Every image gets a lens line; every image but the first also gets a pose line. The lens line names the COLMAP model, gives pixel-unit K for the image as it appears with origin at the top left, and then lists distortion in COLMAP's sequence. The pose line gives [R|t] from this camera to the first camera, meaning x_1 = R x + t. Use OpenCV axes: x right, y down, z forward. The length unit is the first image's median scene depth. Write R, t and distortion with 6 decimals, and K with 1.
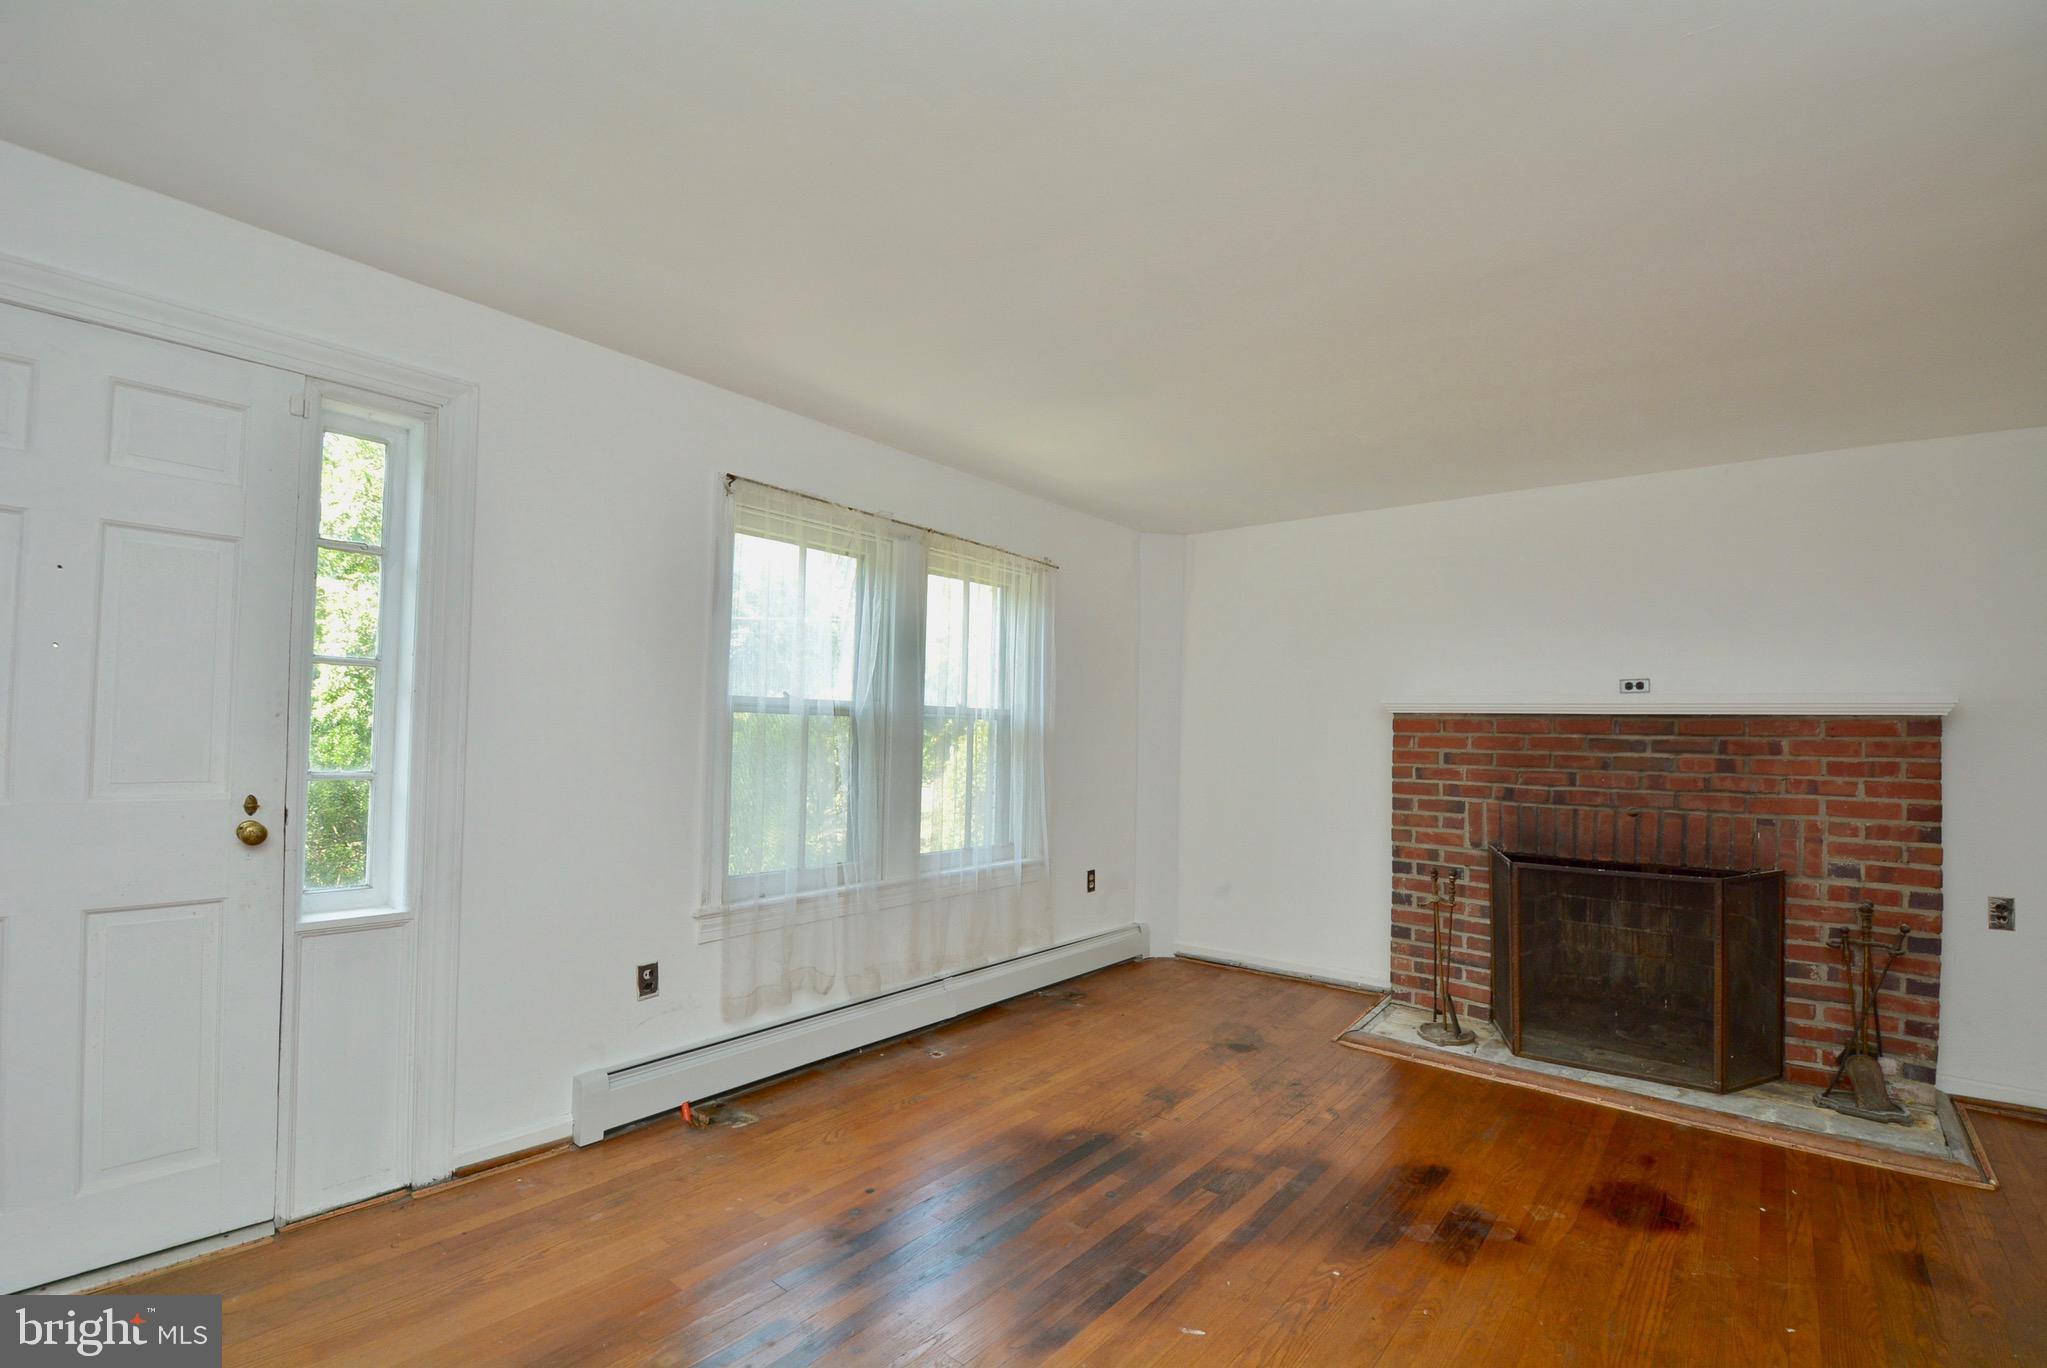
lens RADIAL K [[901.1, 0, 1065.3], [0, 901.1, 698.7], [0, 0, 1]] dist [-0.011535, -0.004054]
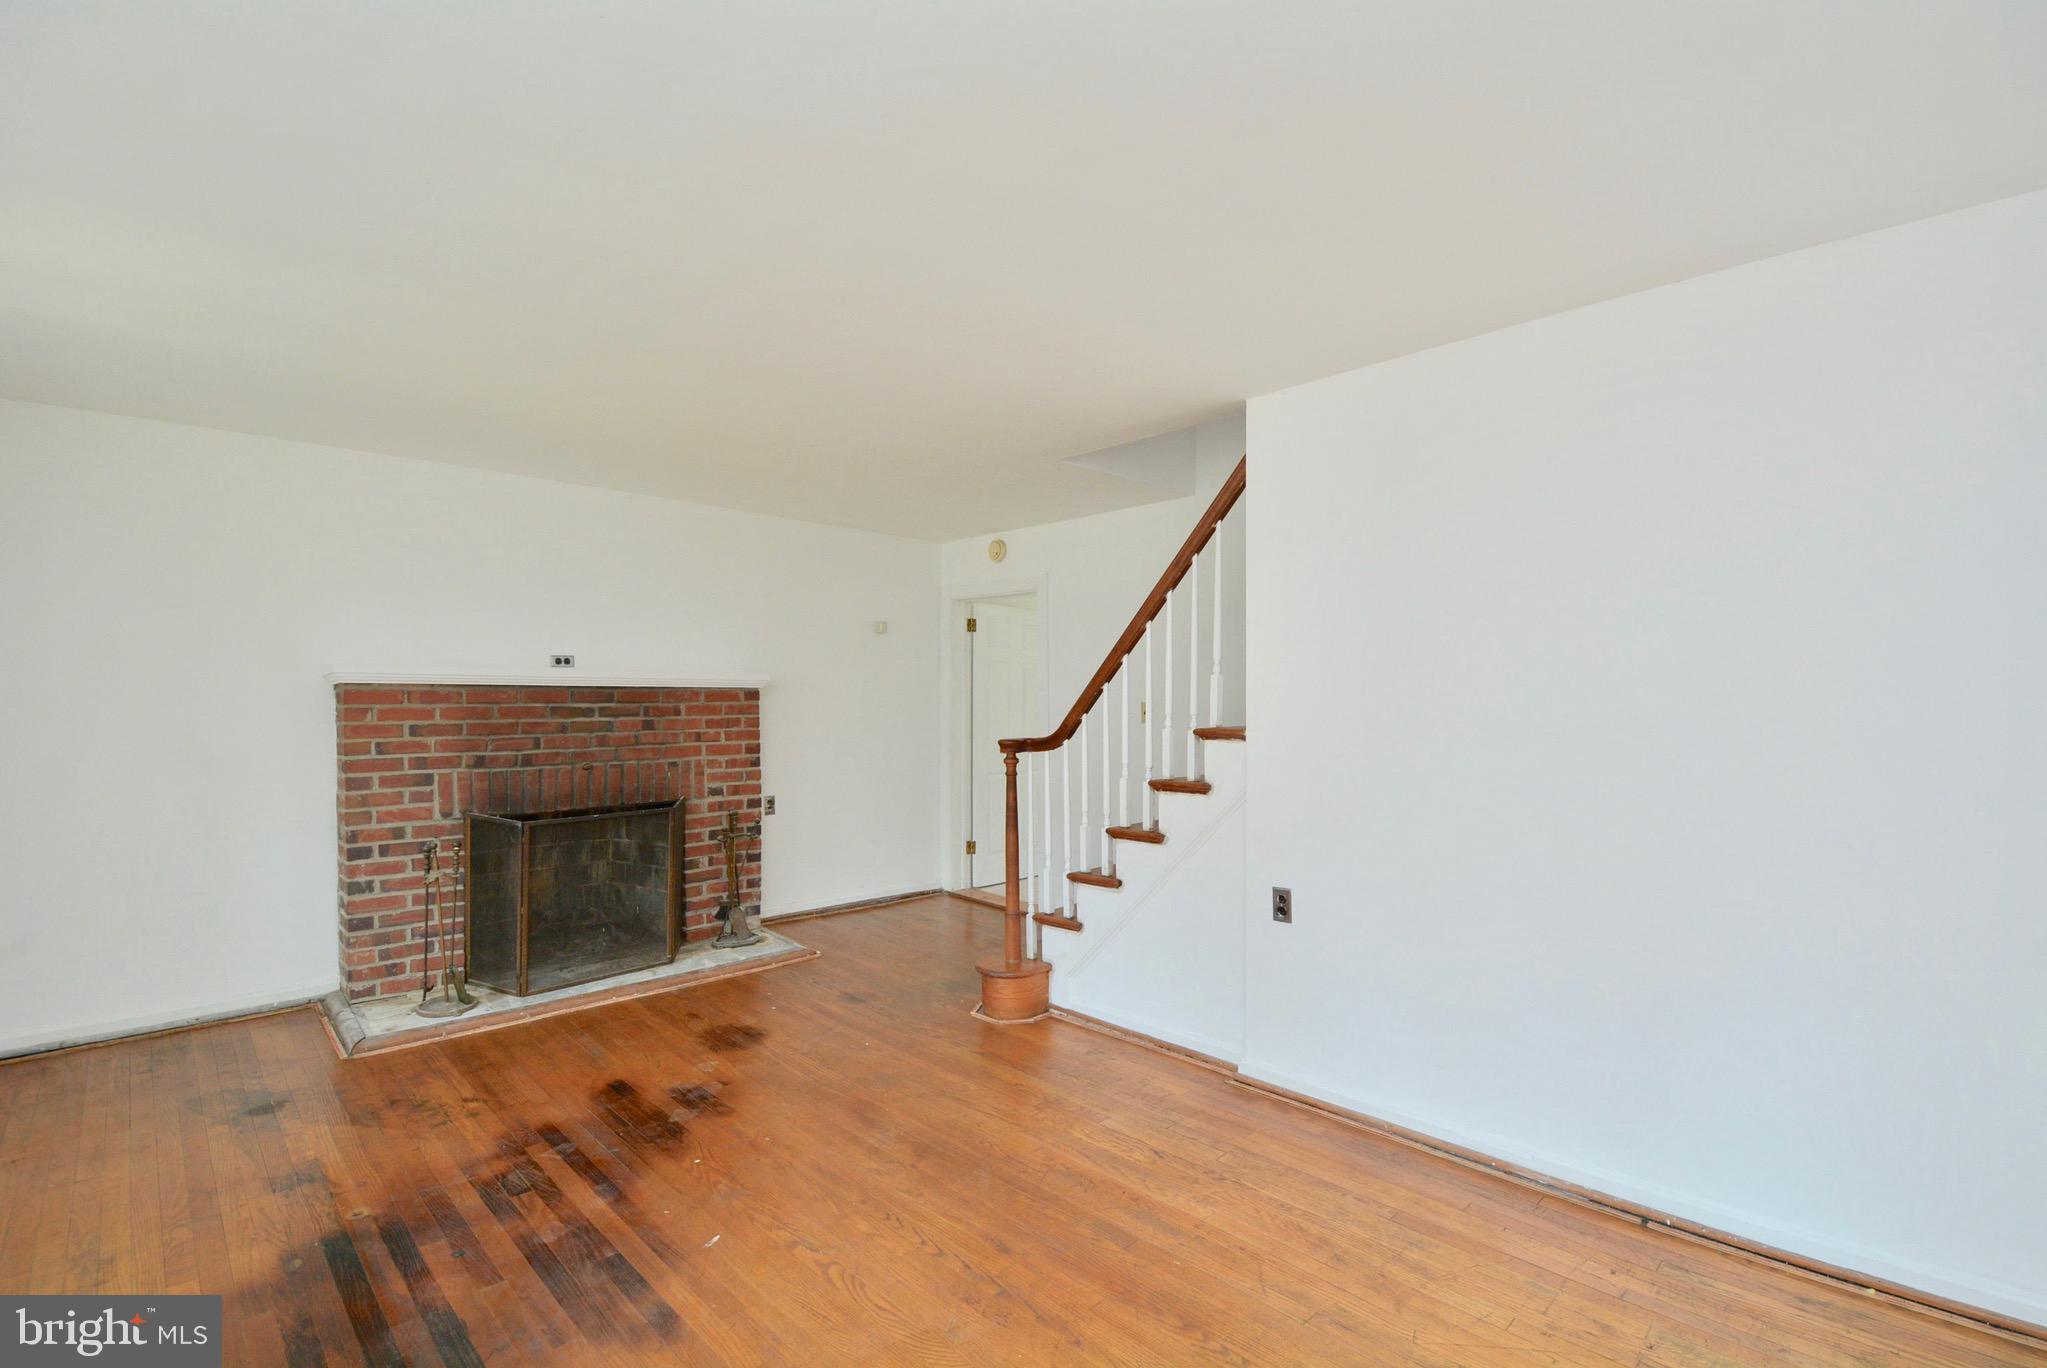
lens RADIAL K [[901.1, 0, 1015.8], [0, 901.1, 689.5], [0, 0, 1]] dist [-0.011535, -0.004054]
pose [[0.155548, -0.009070, 0.987787, -0.501737], [-0.031273, 0.999411, 0.014102, -0.013968], [-0.987333, -0.033084, 0.155173, 0.252040]]
